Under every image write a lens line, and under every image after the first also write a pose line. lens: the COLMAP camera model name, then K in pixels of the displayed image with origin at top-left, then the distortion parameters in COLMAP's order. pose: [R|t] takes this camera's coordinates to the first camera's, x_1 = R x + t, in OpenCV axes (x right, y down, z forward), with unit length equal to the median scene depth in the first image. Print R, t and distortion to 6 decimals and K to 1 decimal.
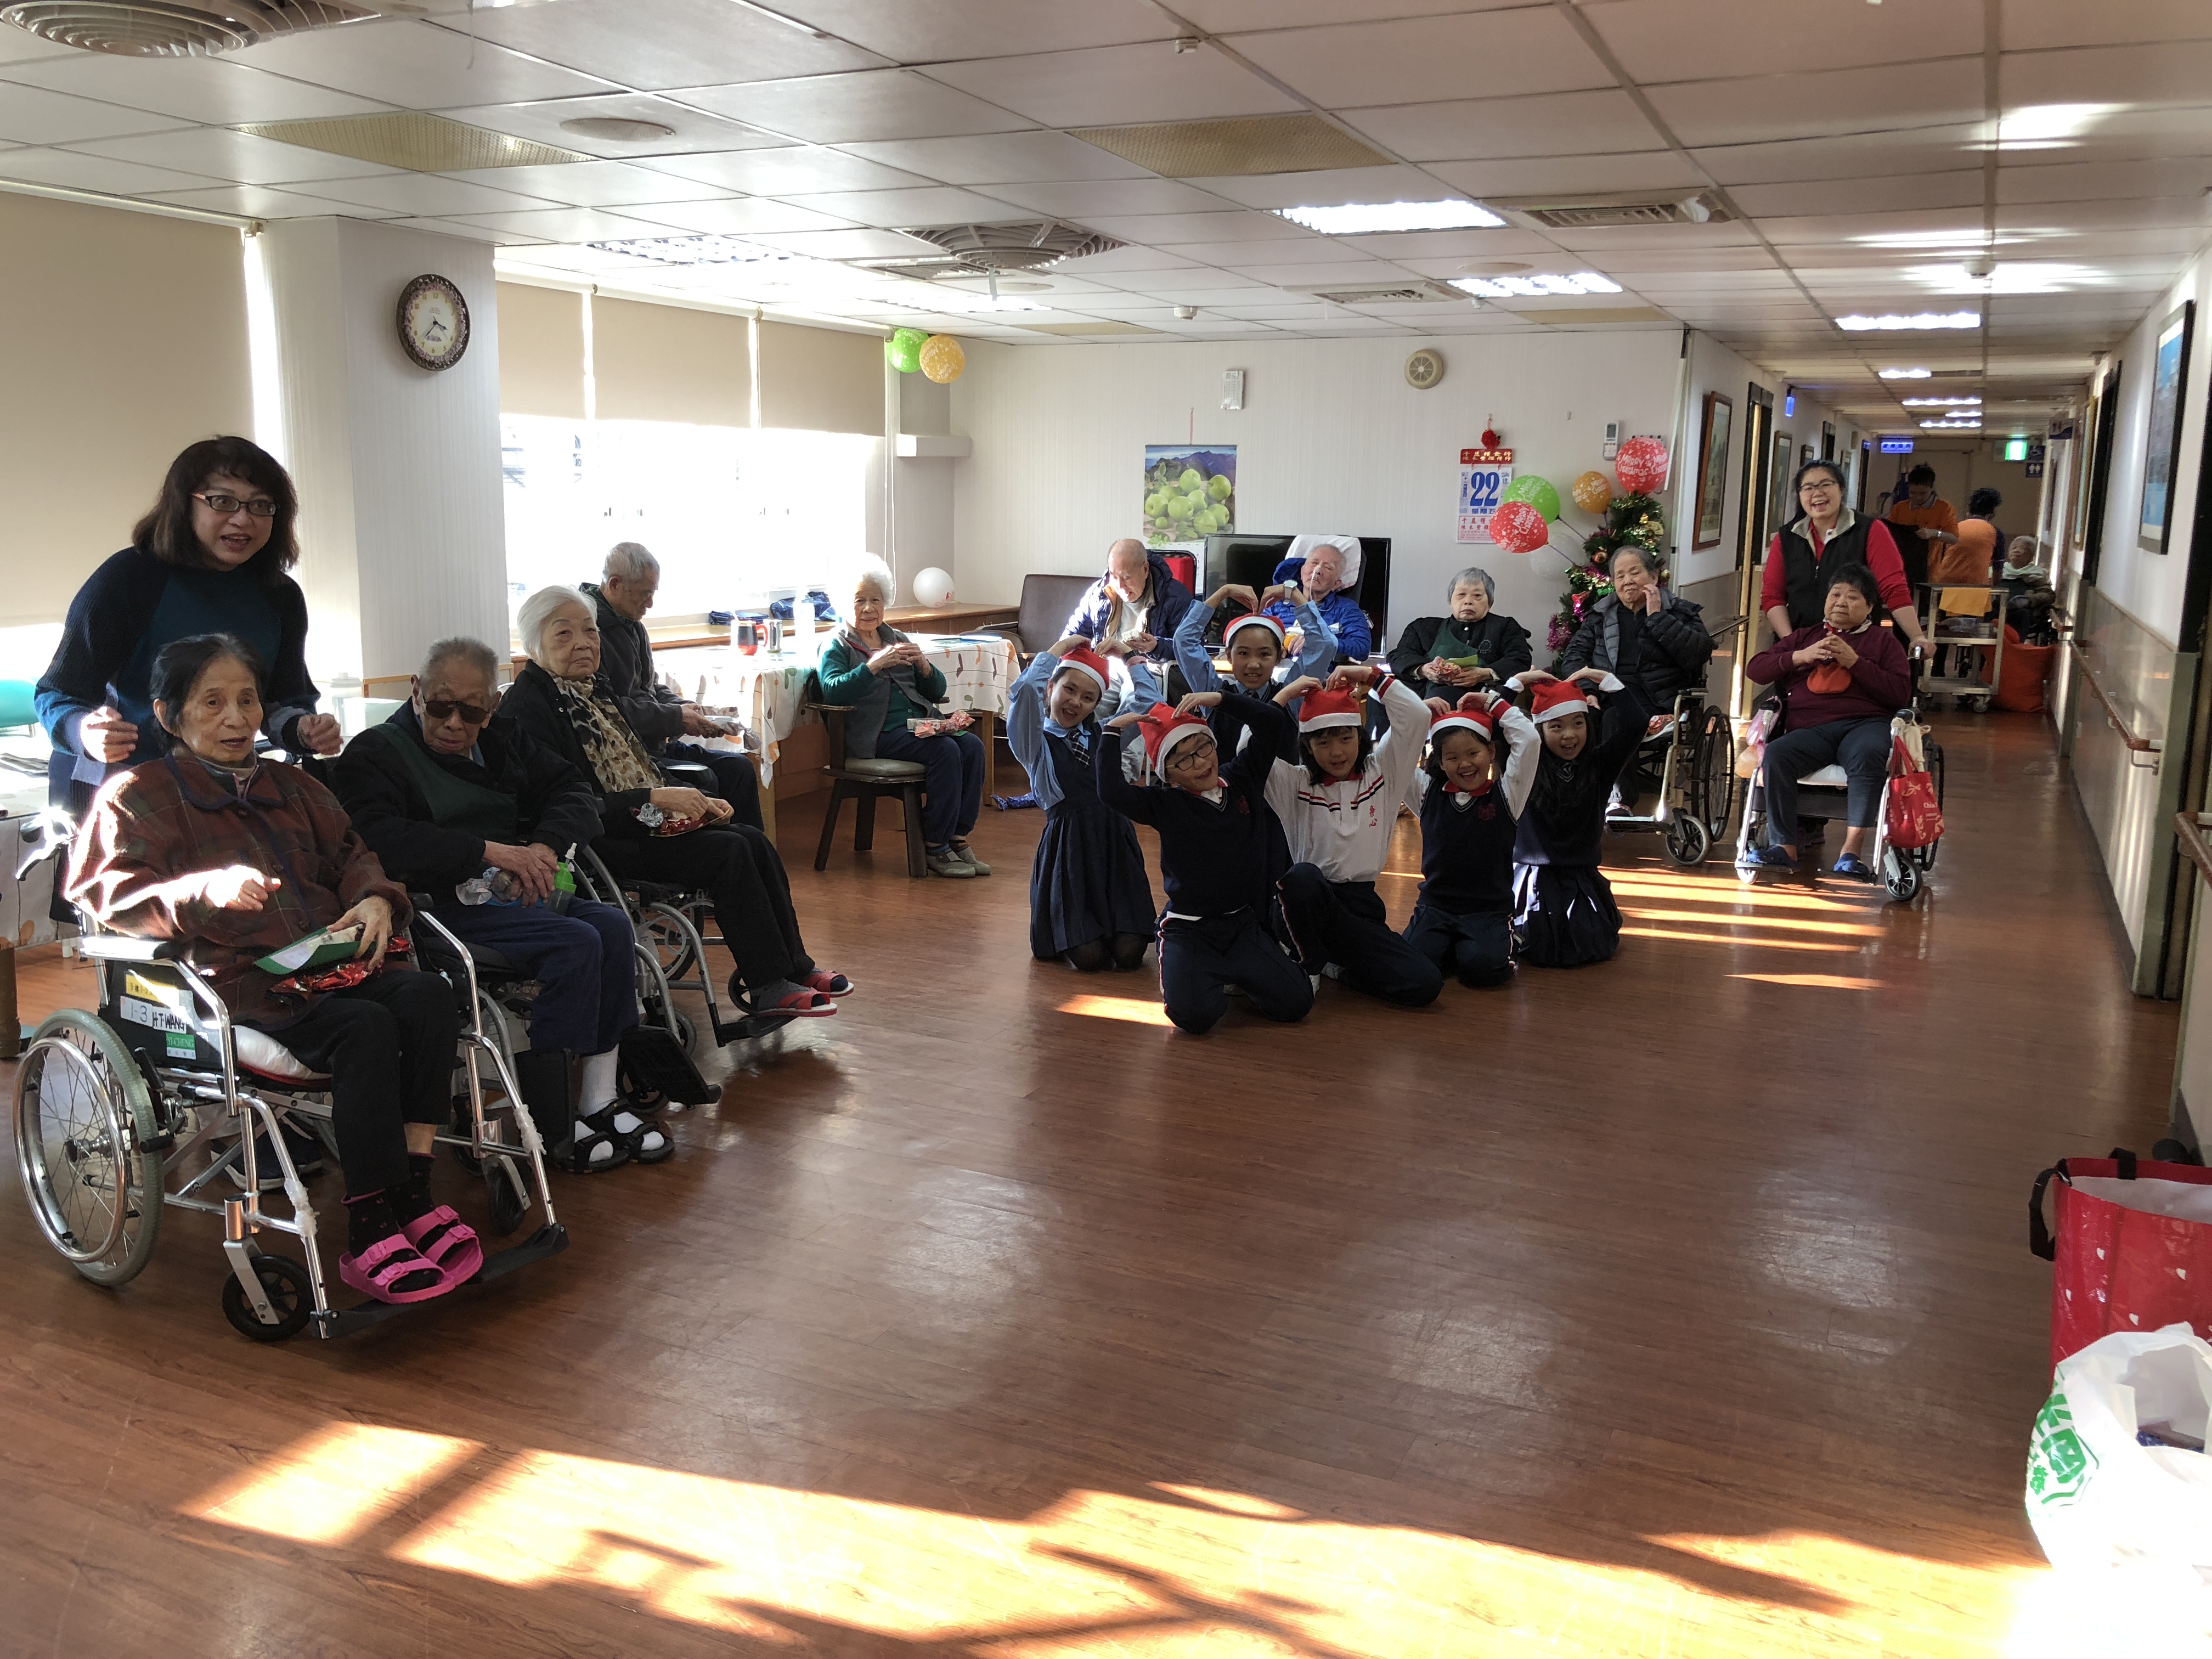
lens RADIAL K [[1809.3, 0, 1107.3], [0, 1809.3, 836.3], [0, 0, 1]] dist [-0.007527, 0.000249]
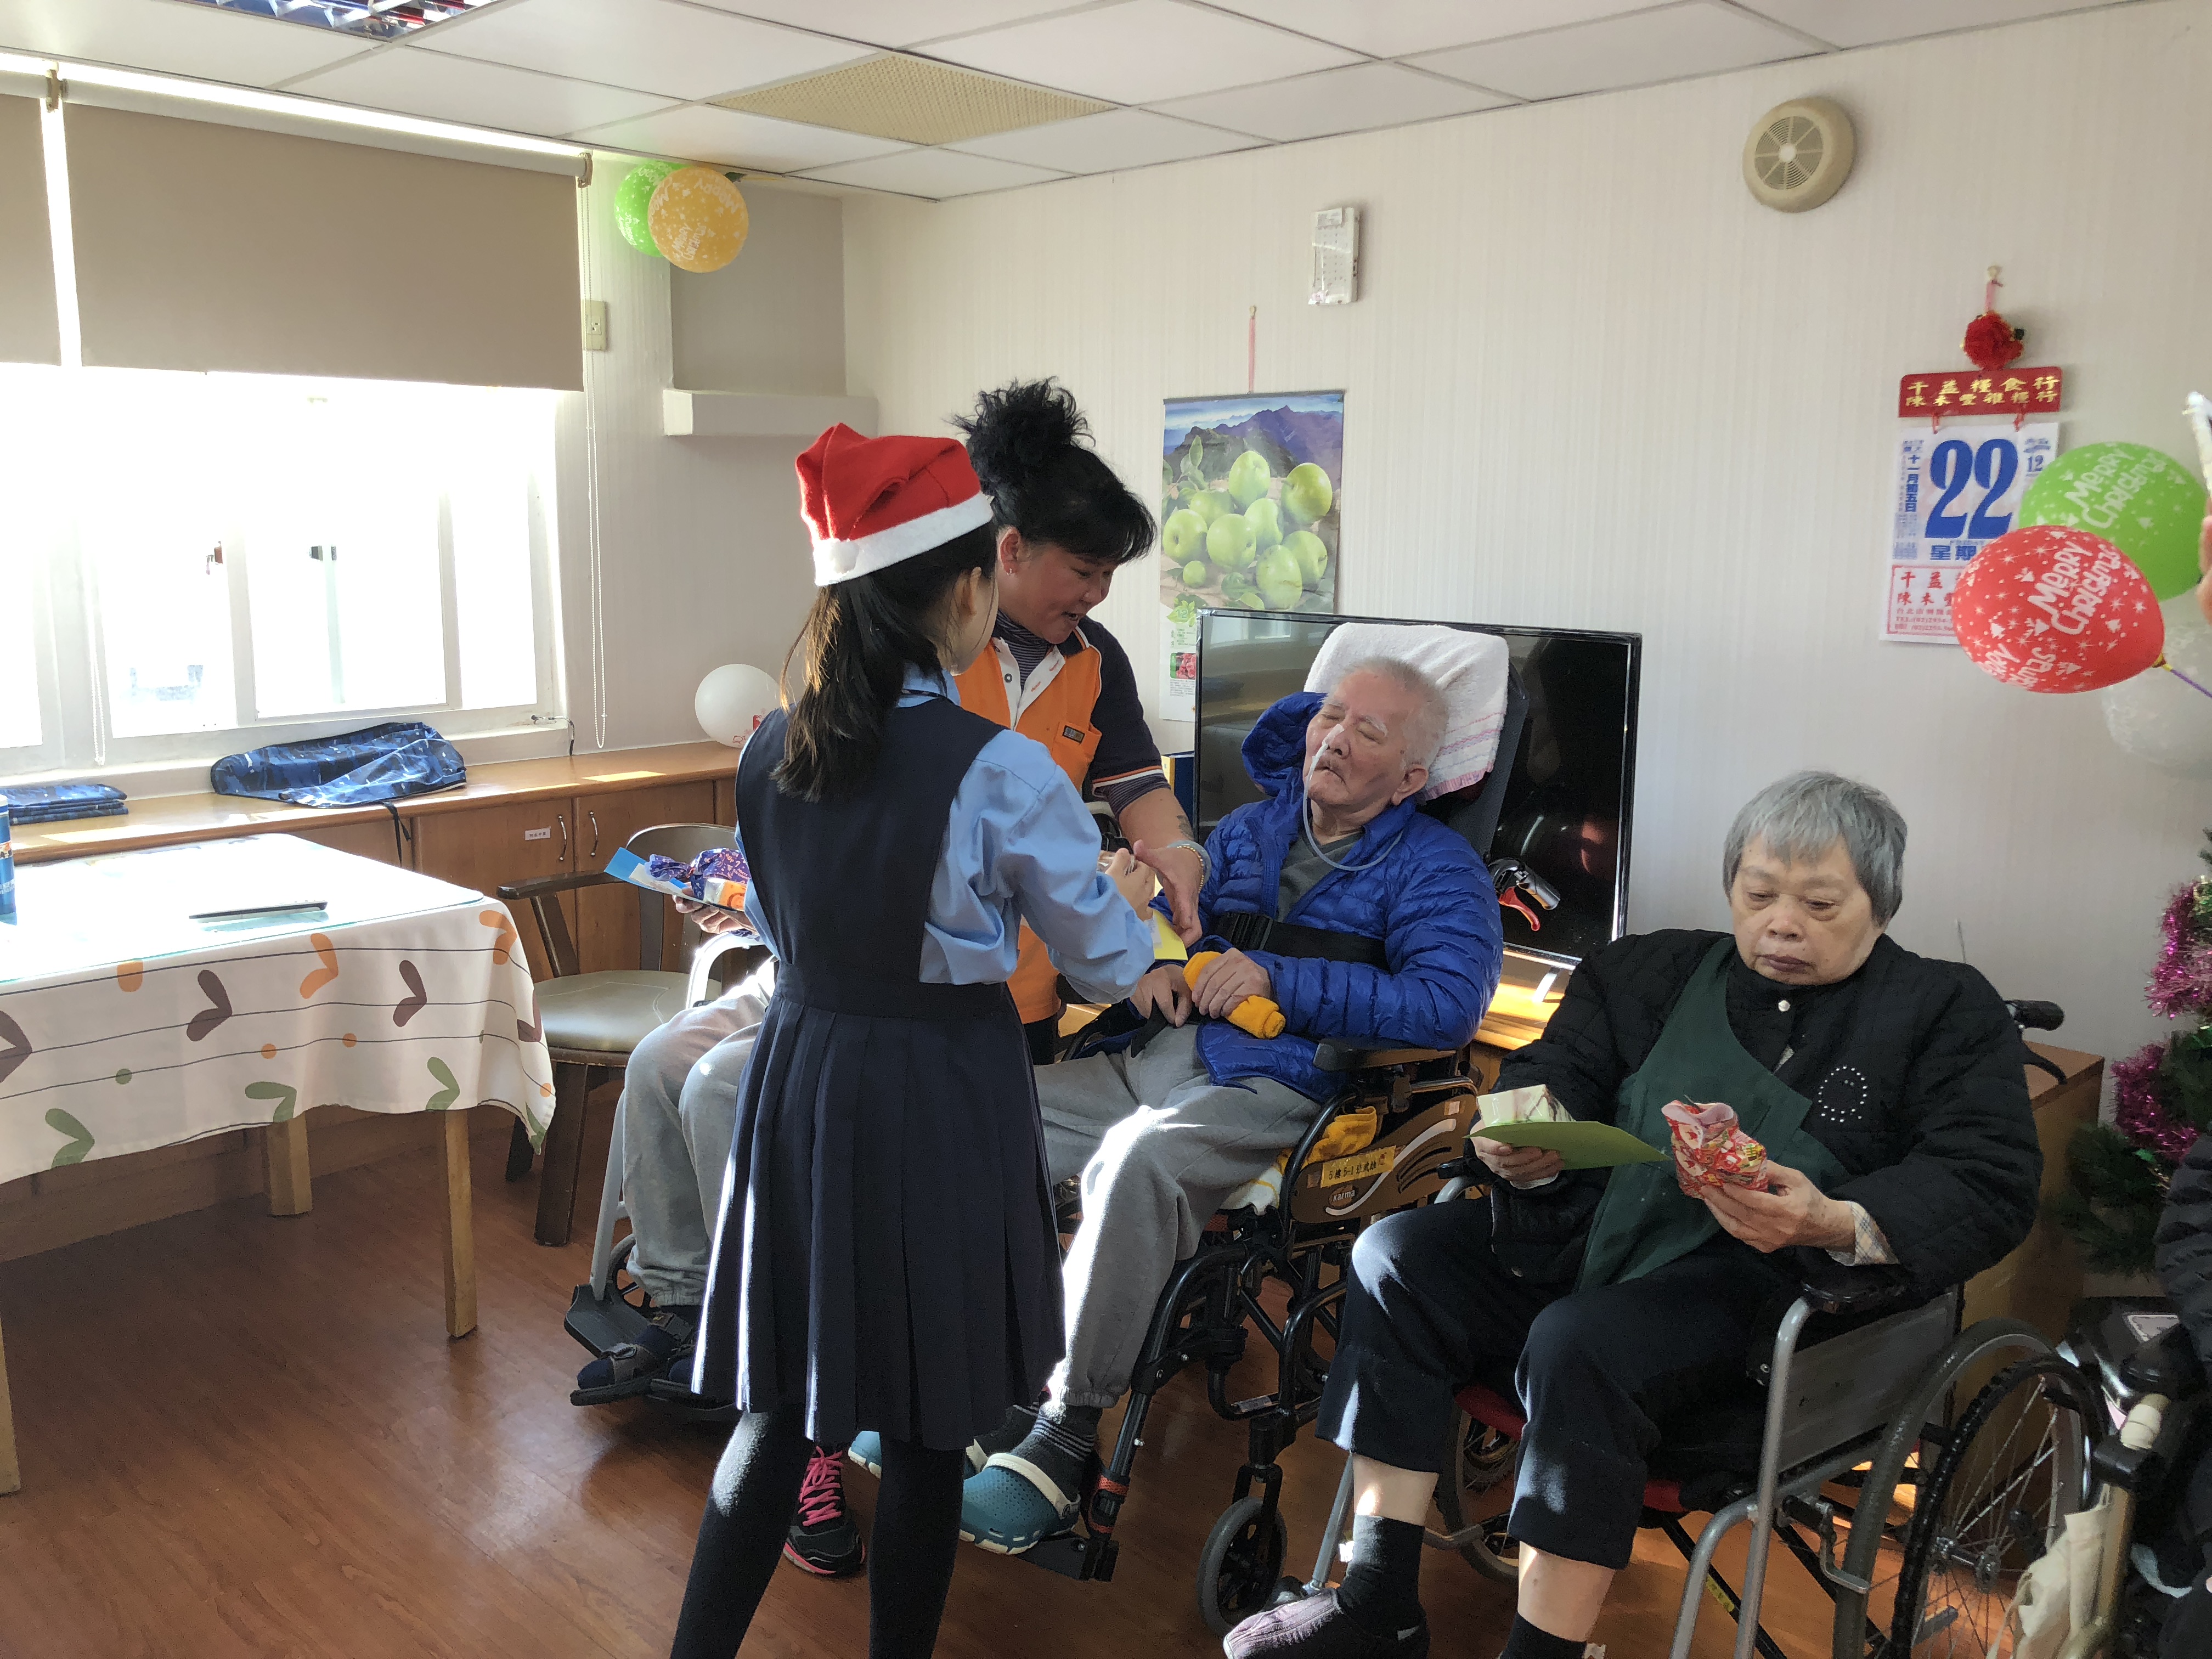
lens RADIAL K [[1809.3, 0, 1098.9], [0, 1809.3, 815.2], [0, 0, 1]] dist [-0.007527, 0.000249]
pose [[0.948570, 0.046580, -0.313122, 0.162196], [-0.052792, 0.998541, -0.011386, -0.117697], [0.312135, 0.027331, 0.949645, 0.625589]]
